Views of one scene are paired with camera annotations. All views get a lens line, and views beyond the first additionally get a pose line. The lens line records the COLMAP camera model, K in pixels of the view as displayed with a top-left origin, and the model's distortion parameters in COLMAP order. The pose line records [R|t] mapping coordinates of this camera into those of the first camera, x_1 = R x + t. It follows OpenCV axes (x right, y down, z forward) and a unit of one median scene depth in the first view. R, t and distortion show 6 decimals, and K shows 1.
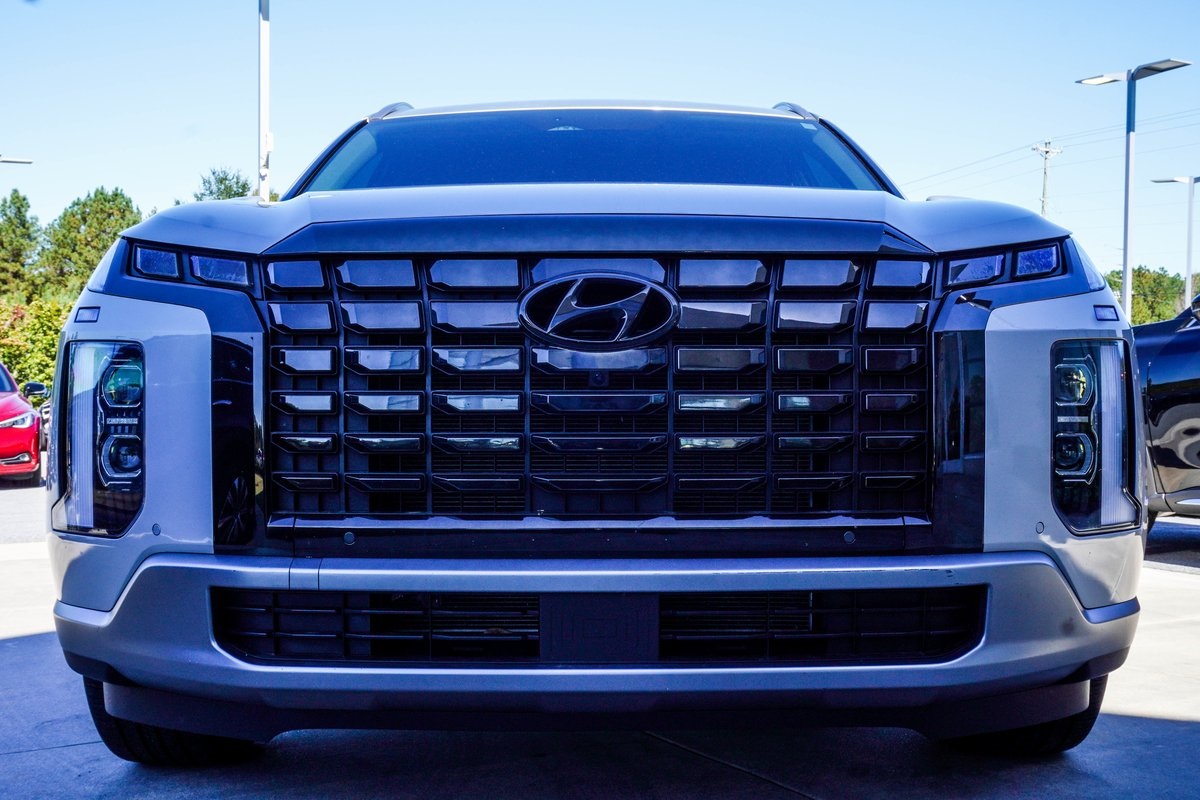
lens RADIAL K [[1336.7, 0, 596.5], [0, 1336.7, 429.4], [0, 0, 1]] dist [0.018004, 0.000000]
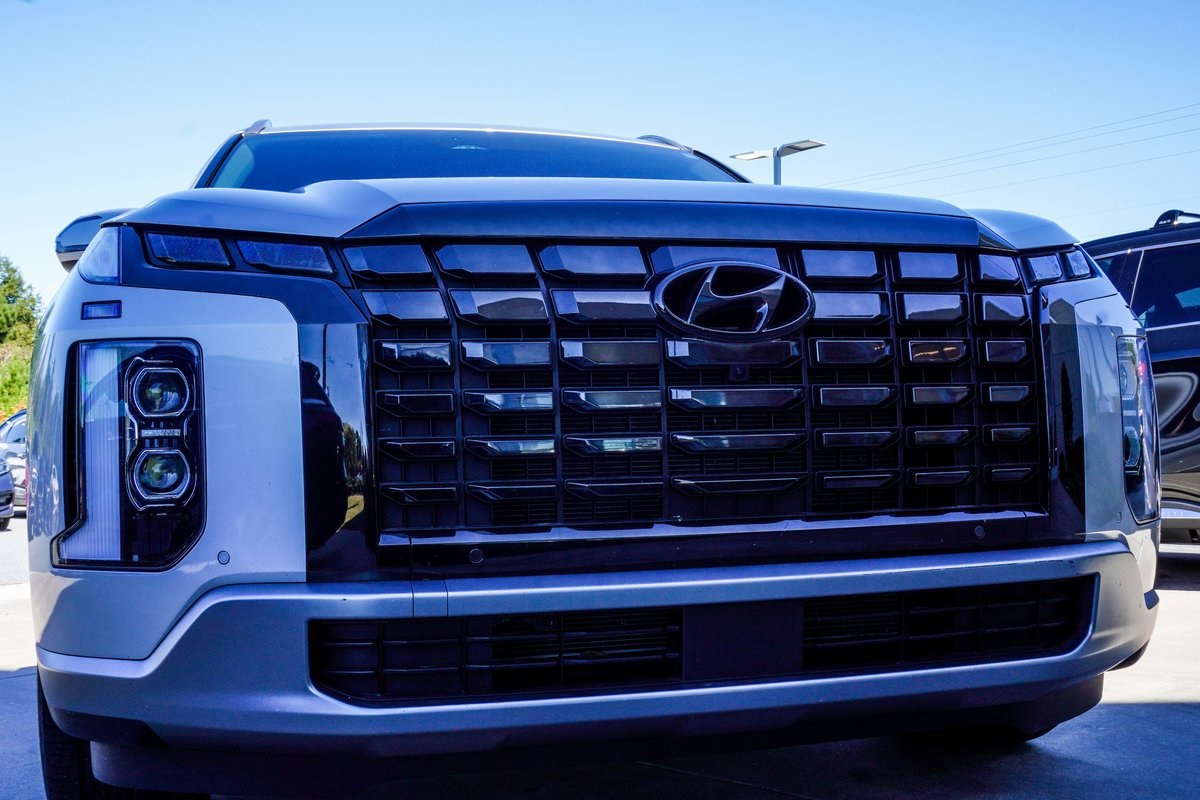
lens RADIAL K [[1248.9, 0, 600.0], [0, 1248.9, 429.7], [0, 0, 1]] dist [-0.019874, 0.000000]
pose [[0.968419, -0.018922, 0.248608, -0.300396], [0.027243, 0.999176, -0.030071, 0.024777], [-0.247834, 0.035894, 0.968137, 0.174967]]
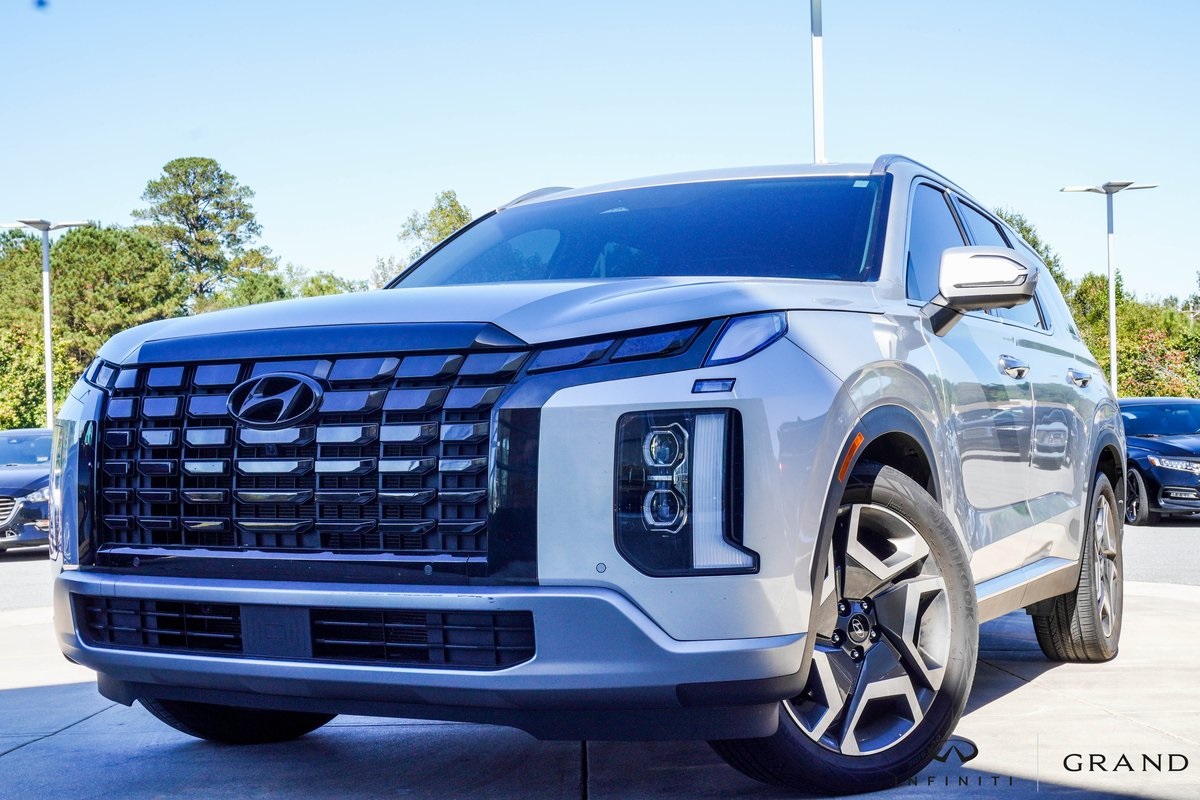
lens RADIAL K [[1604.0, 0, 593.3], [0, 1604.0, 410.5], [0, 0, 1]] dist [-0.099582, 0.000000]
pose [[0.893906, -0.022724, -0.447678, 1.006008], [0.002391, 0.998942, -0.045931, -0.002024], [0.448248, 0.039987, 0.893015, -0.315151]]
